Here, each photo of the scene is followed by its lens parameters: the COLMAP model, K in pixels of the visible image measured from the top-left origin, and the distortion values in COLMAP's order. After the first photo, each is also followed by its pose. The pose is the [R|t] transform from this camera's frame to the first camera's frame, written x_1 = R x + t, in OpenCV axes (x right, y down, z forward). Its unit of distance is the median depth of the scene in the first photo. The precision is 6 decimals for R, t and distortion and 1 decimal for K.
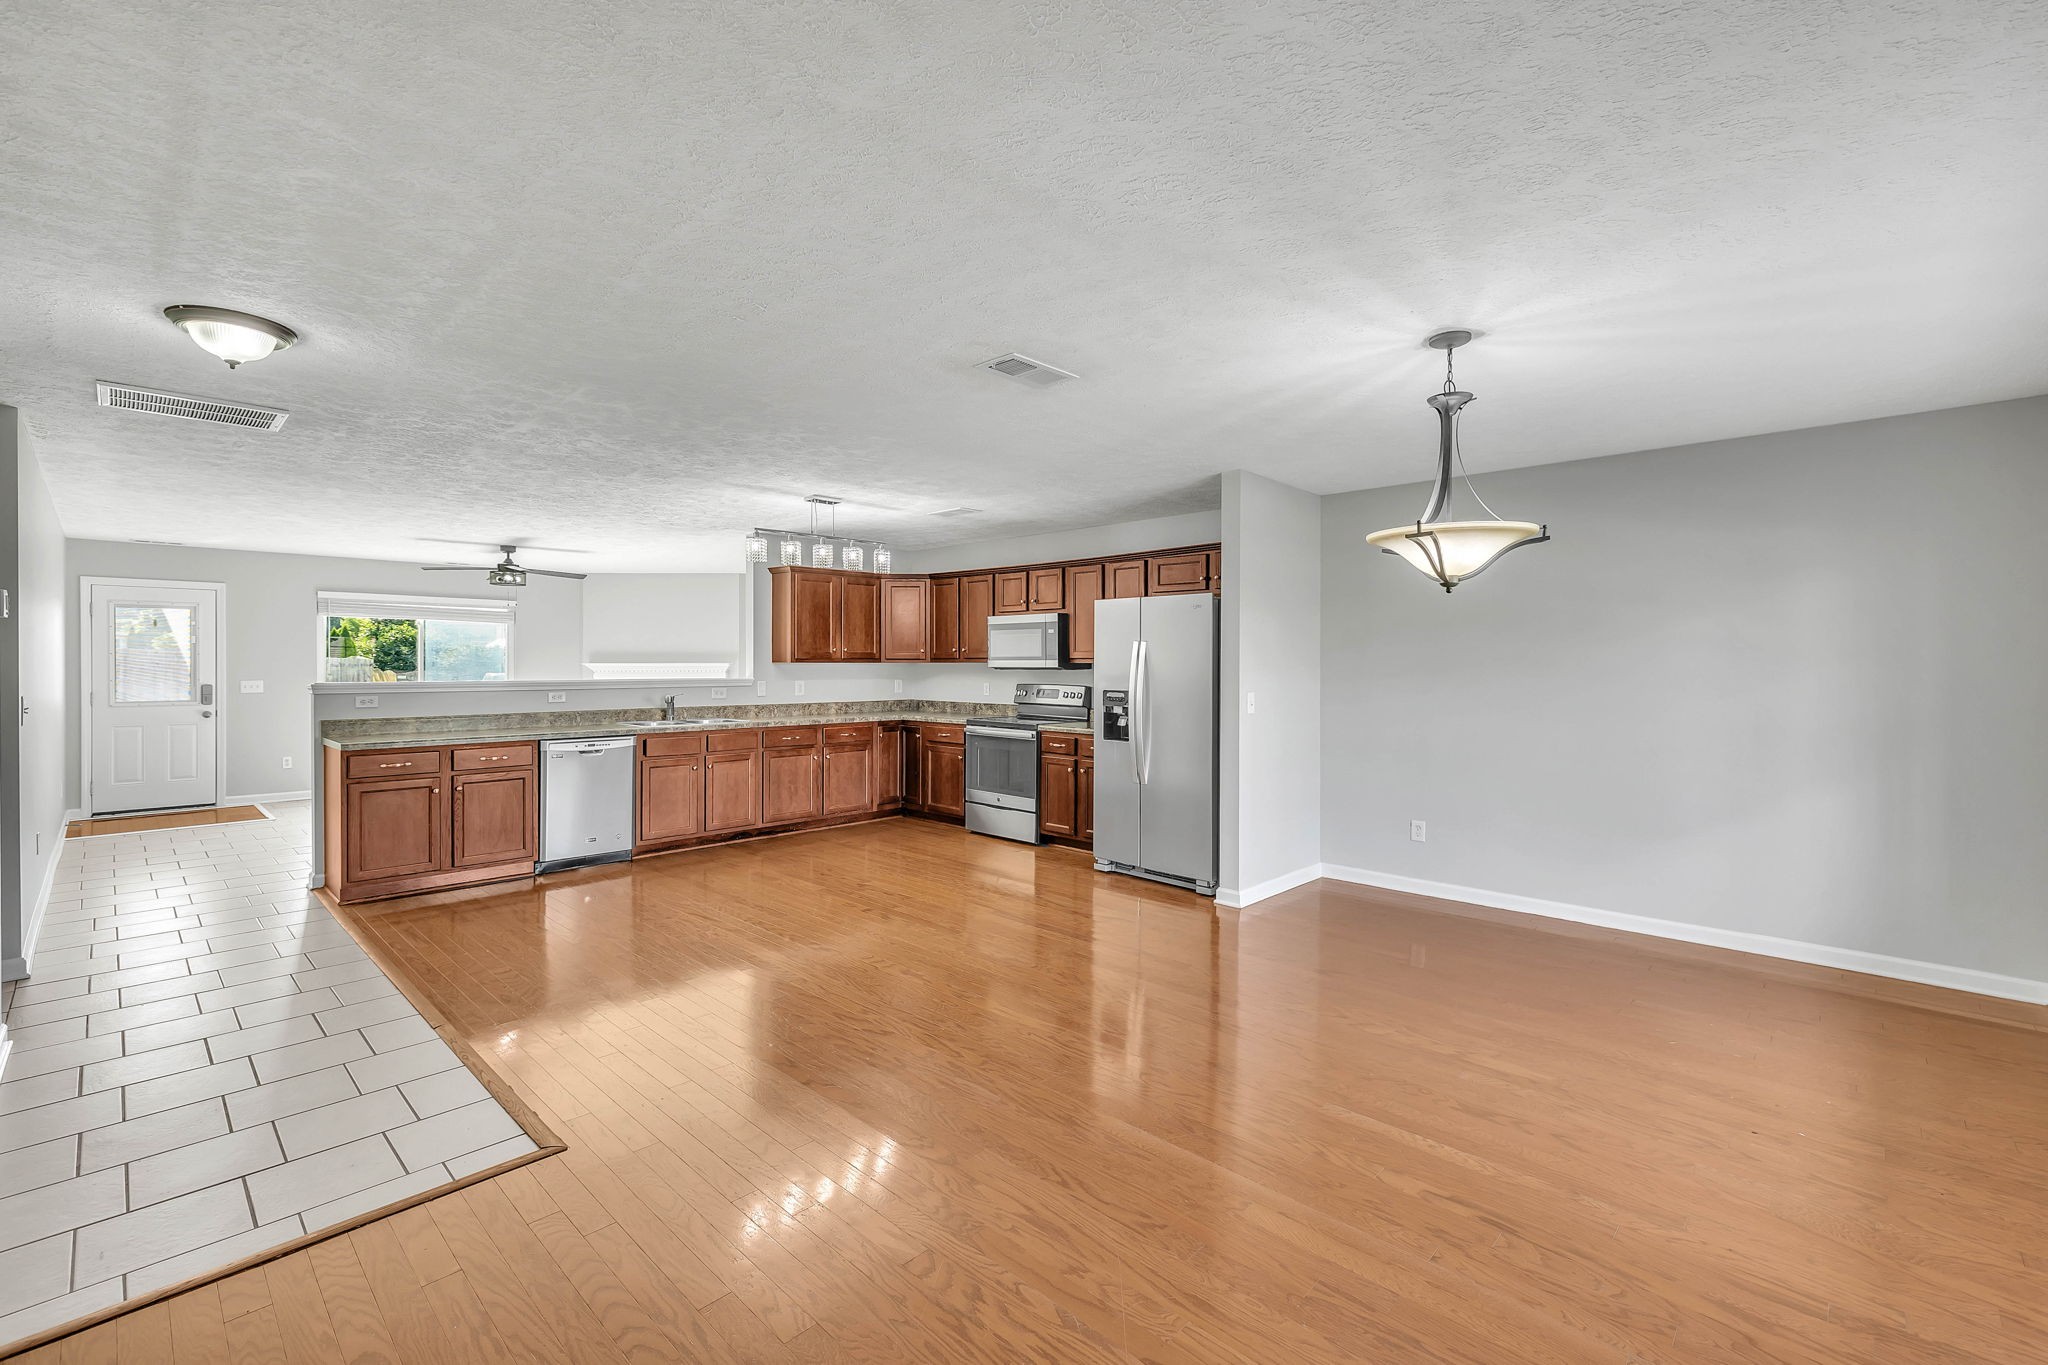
lens RADIAL K [[866.2, 0, 1023.0], [0, 866.2, 693.7], [0, 0, 1]] dist [0.002827, -0.000346]
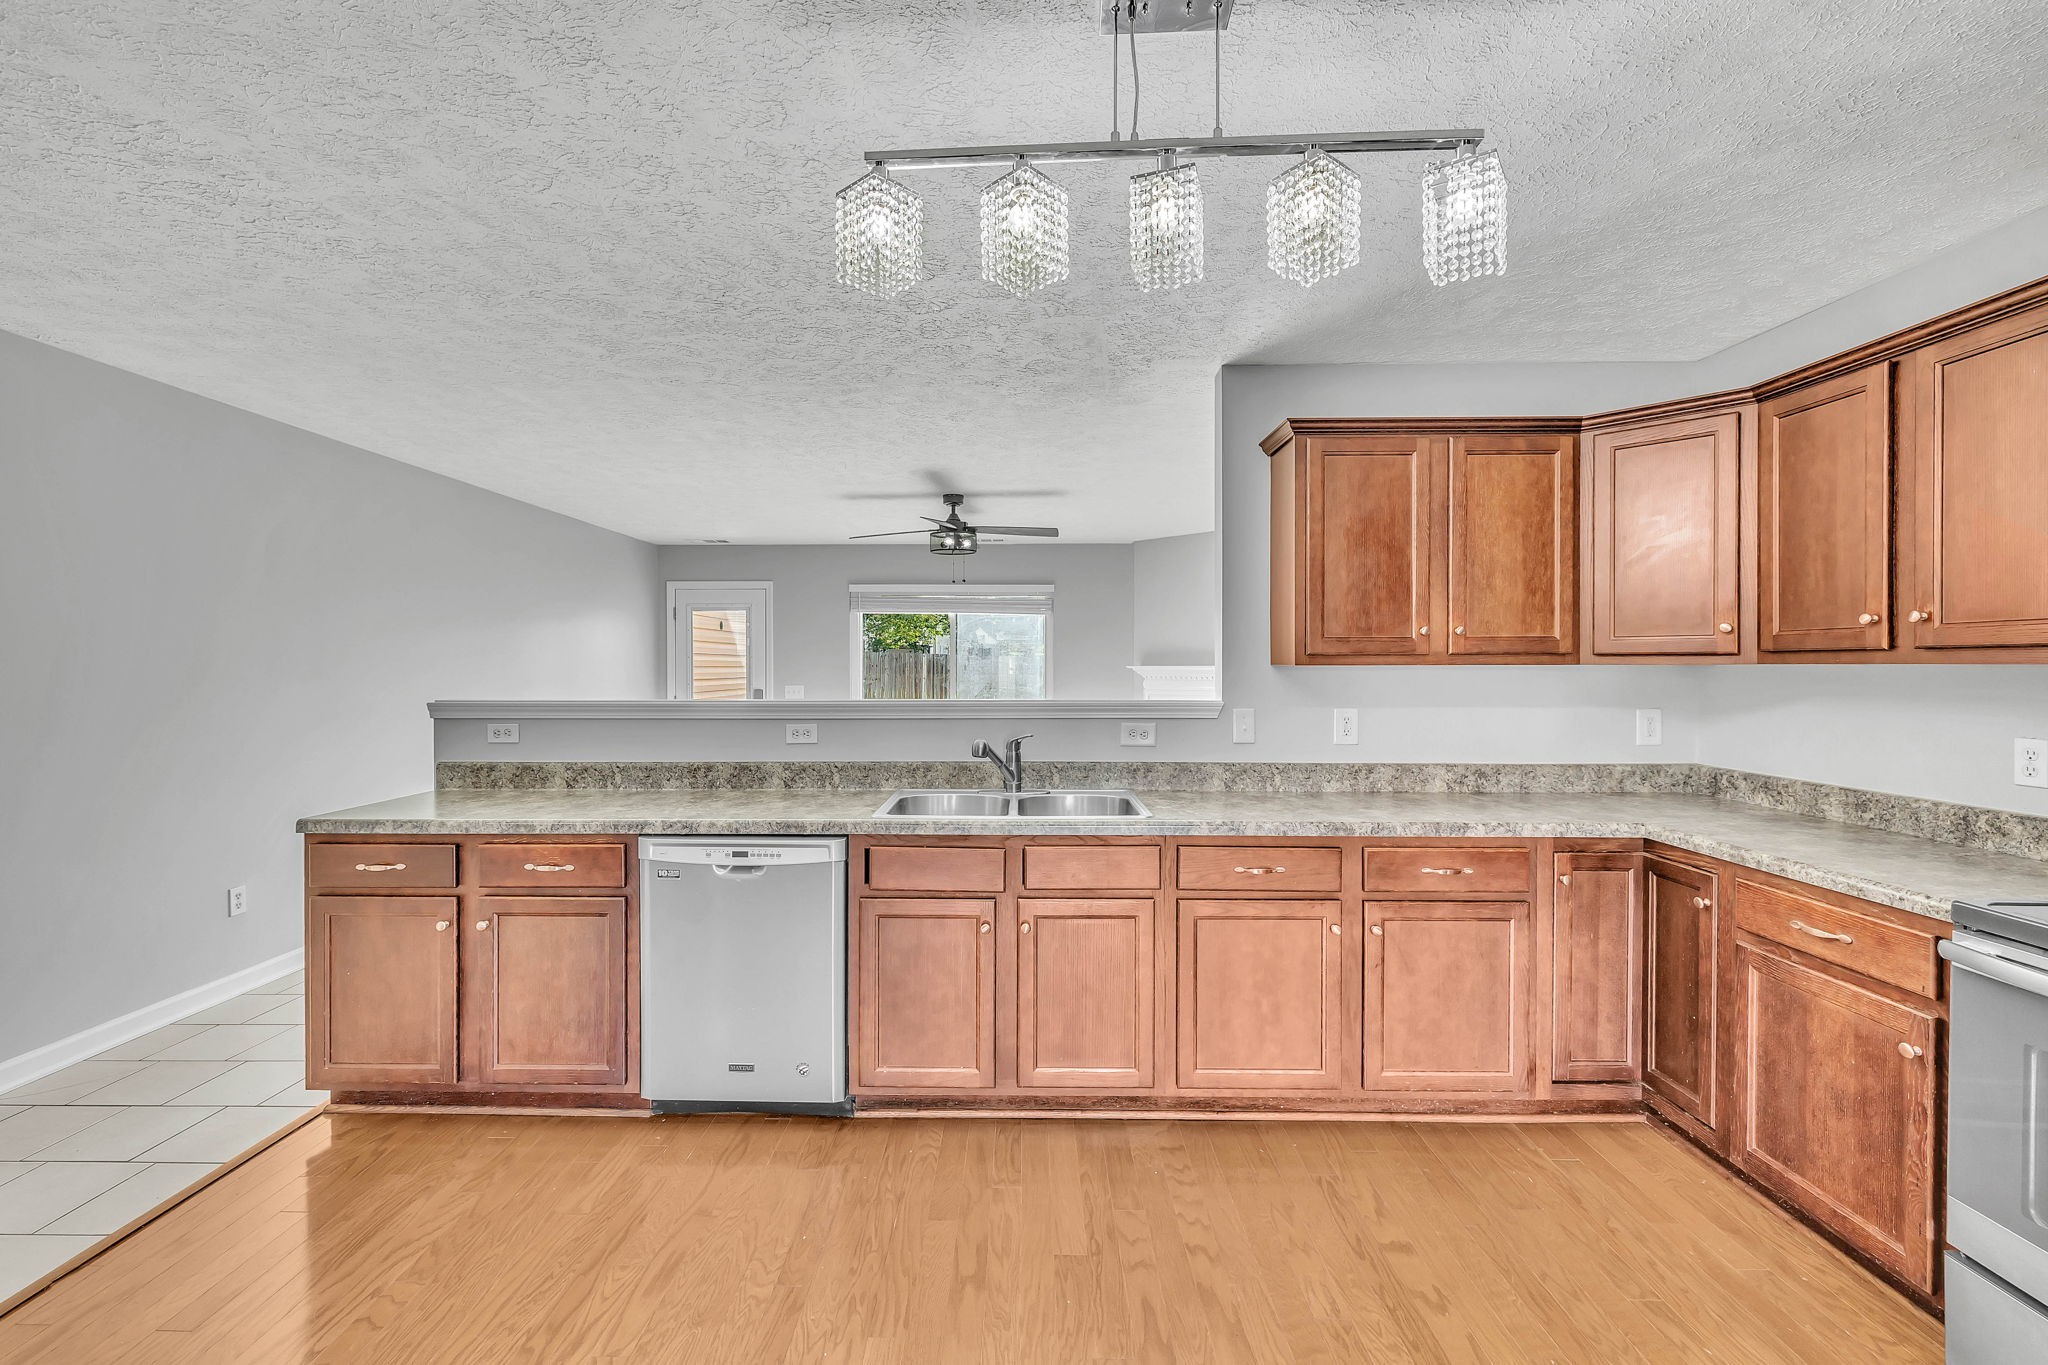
lens RADIAL K [[866.2, 0, 1020.5], [0, 866.2, 668.2], [0, 0, 1]] dist [0.002827, -0.000346]
pose [[0.686537, 0.000975, -0.727094, -0.067592], [-0.023834, 0.999492, -0.021164, -0.023236], [0.726704, 0.031859, 0.686211, 0.645996]]
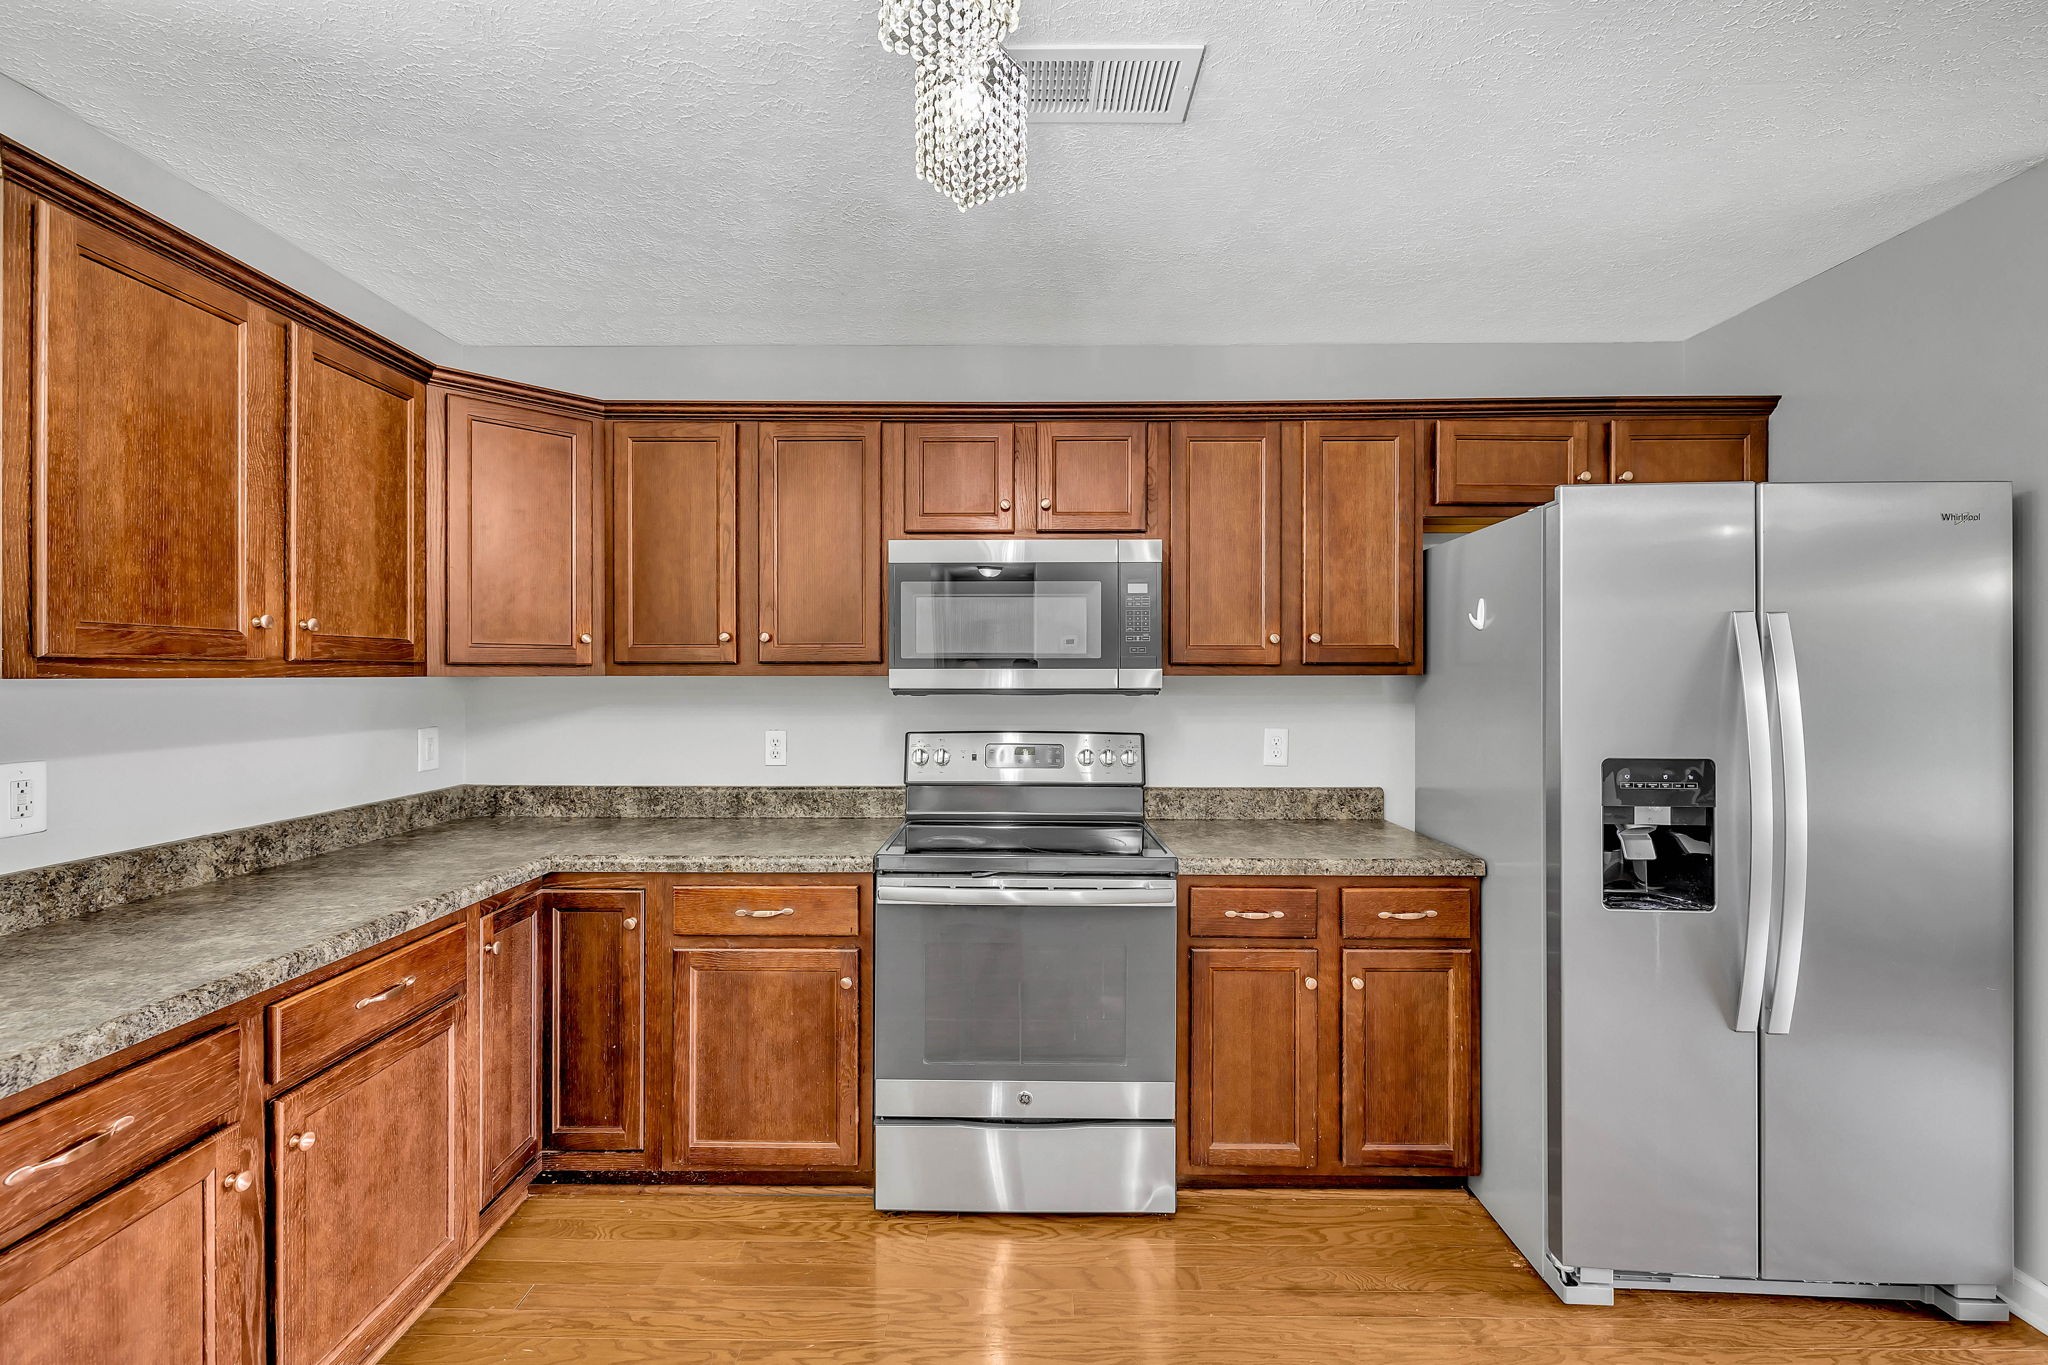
lens RADIAL K [[866.2, 0, 1006.3], [0, 866.2, 674.9], [0, 0, 1]] dist [0.002827, -0.000346]
pose [[0.731580, -0.002869, 0.681749, -0.242047], [0.025807, 0.999391, -0.023487, -0.027176], [-0.681267, 0.034776, 0.731209, 0.732226]]
